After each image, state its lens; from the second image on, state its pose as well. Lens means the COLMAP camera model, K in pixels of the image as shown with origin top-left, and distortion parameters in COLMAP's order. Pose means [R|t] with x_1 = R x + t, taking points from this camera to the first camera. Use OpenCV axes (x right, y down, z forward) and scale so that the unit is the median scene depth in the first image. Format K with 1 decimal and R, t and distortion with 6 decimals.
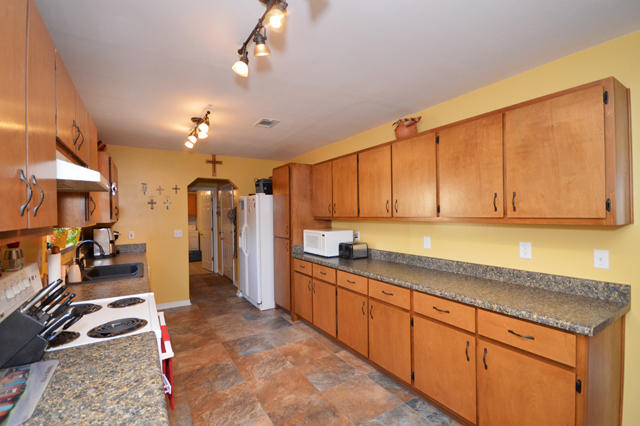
lens RADIAL K [[289.8, 0, 319.6], [0, 289.8, 211.7], [0, 0, 1]] dist [0.009755, -0.005747]
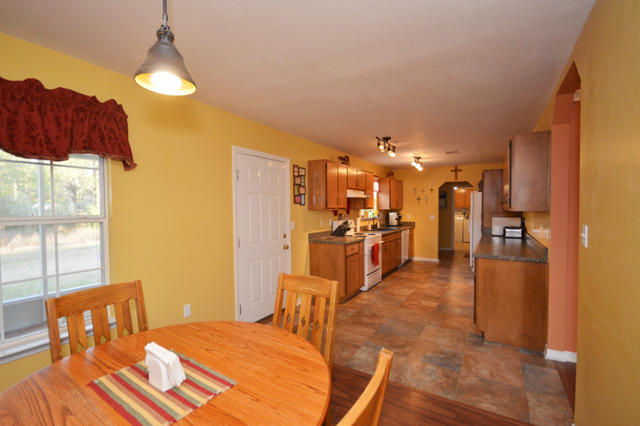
lens RADIAL K [[296.4, 0, 320.3], [0, 296.4, 212.5], [0, 0, 1]] dist [-0.000168, -0.000001]
pose [[0.461709, 0.024266, -0.886700, 0.715572], [-0.003591, 0.999669, 0.025487, 0.007115], [0.887024, -0.008583, 0.461643, -0.340100]]
